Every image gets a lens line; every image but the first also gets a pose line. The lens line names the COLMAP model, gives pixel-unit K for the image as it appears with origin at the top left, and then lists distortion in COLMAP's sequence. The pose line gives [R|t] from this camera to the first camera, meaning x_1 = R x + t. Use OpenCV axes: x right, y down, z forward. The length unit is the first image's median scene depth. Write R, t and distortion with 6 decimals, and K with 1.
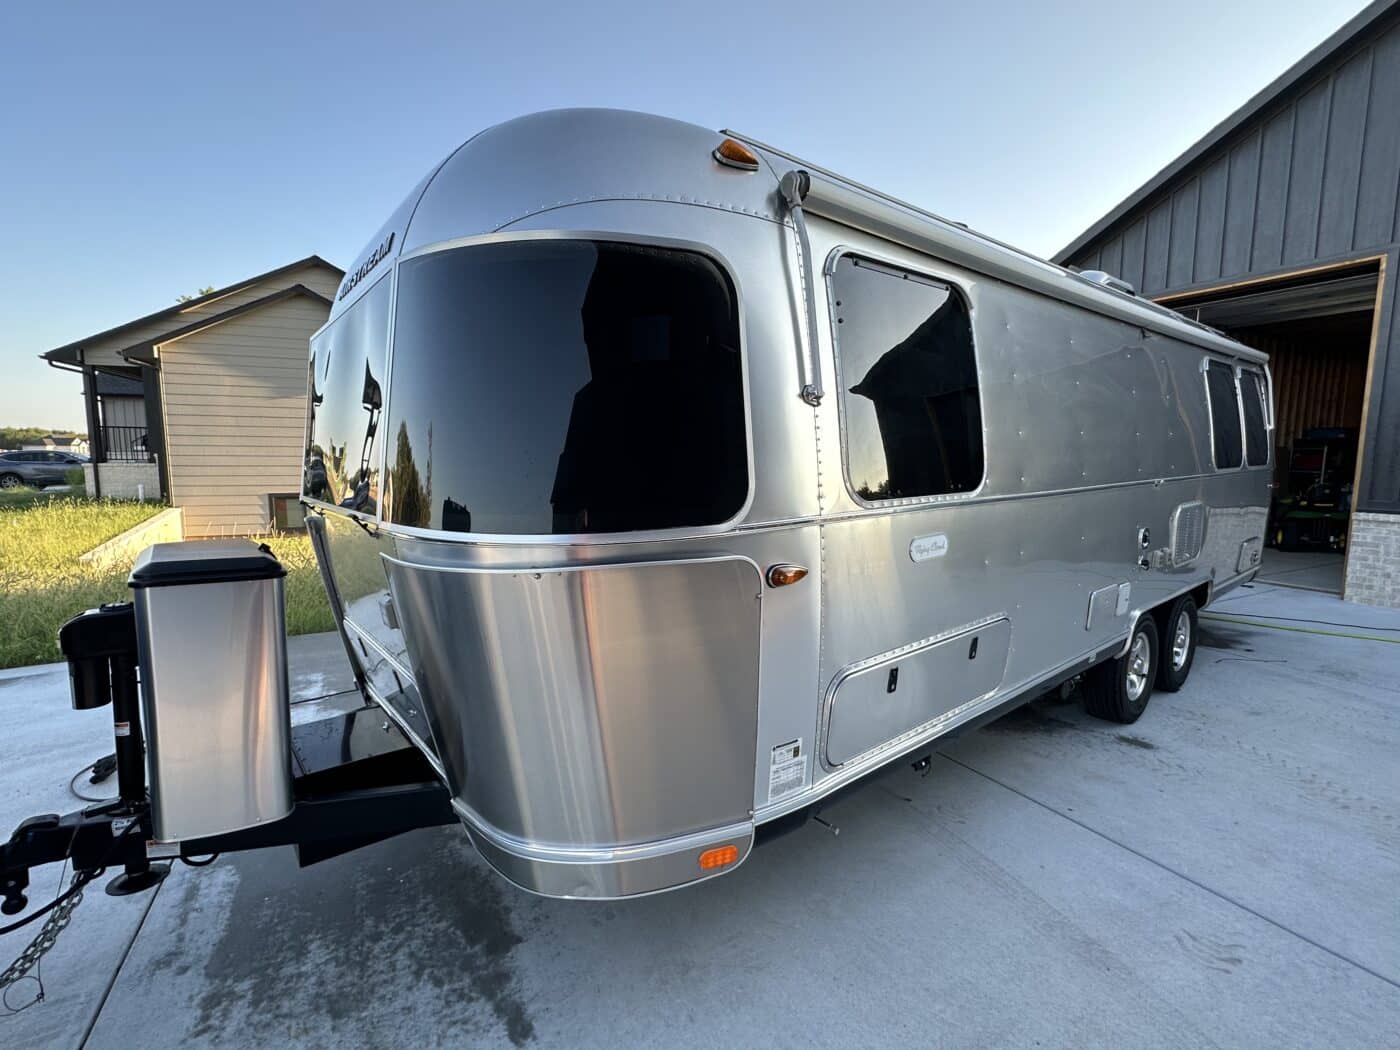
lens RADIAL K [[641.6, 0, 697.8], [0, 641.6, 524.9], [0, 0, 1]] dist [-0.003705, 0.000026]
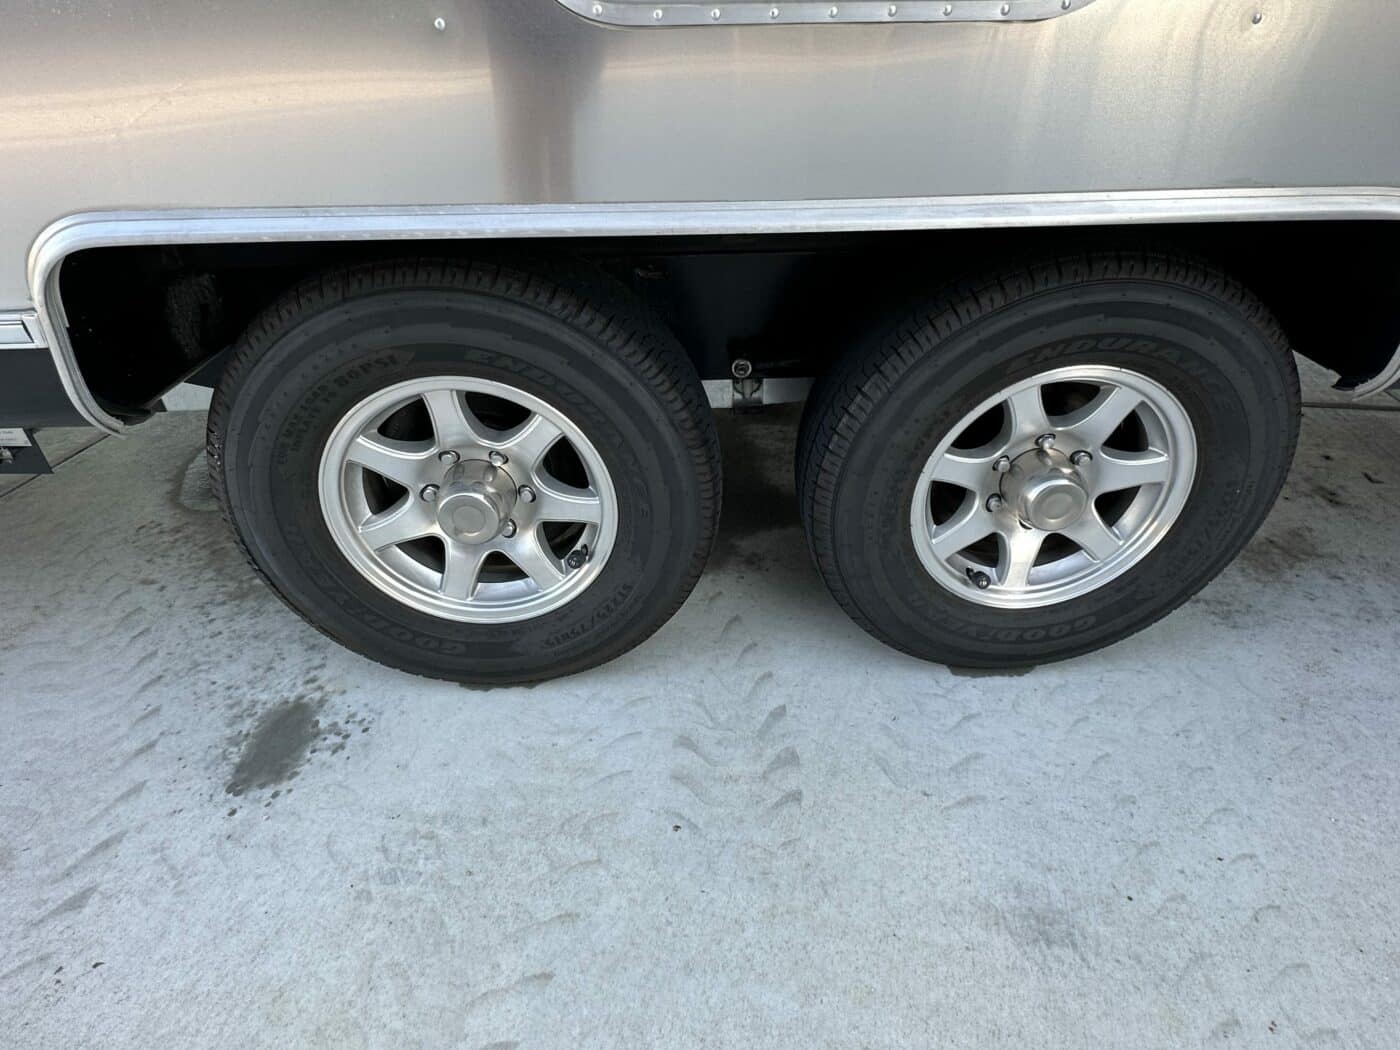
lens RADIAL K [[771.4, 0, 704.5], [0, 771.4, 518.5], [0, 0, 1]] dist [-0.008020, -0.000989]
pose [[0.804418, 0.323941, -0.497970, 1.580431], [-0.063932, 0.880581, 0.469563, 0.146185], [0.590614, -0.345889, 0.729065, 1.476039]]
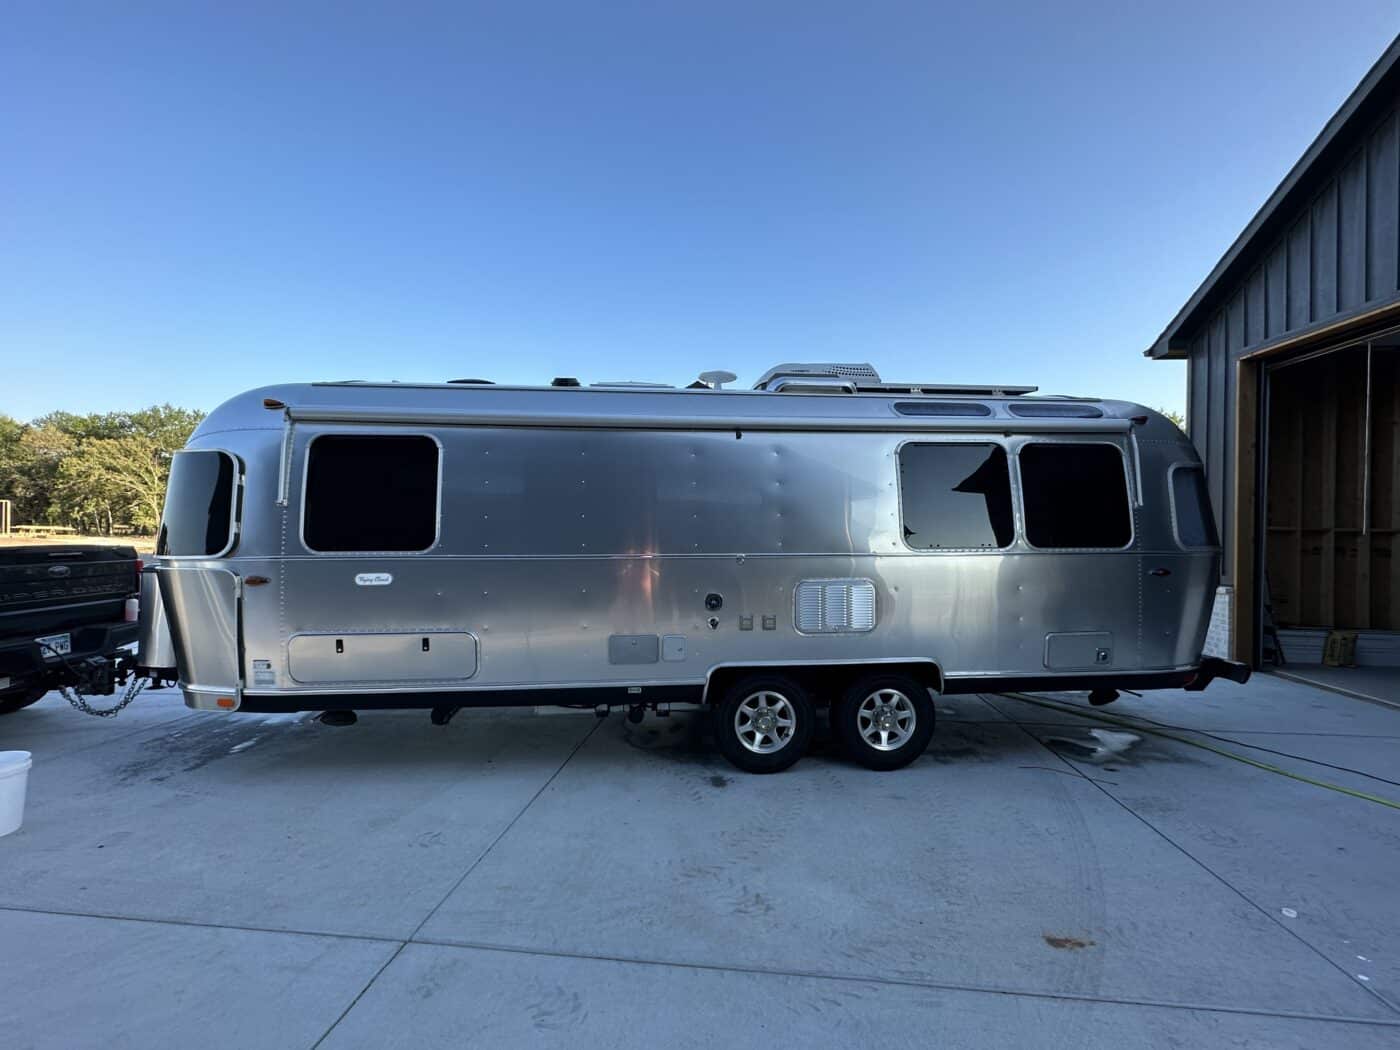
lens RADIAL K [[641.6, 0, 700.8], [0, 641.6, 528.2], [0, 0, 1]] dist [-0.003705, 0.000026]
pose [[0.838042, 0.005661, -0.545576, 2.104842], [-0.068492, 0.993127, -0.094904, -0.000562], [0.541290, 0.116901, 0.832670, -0.046541]]
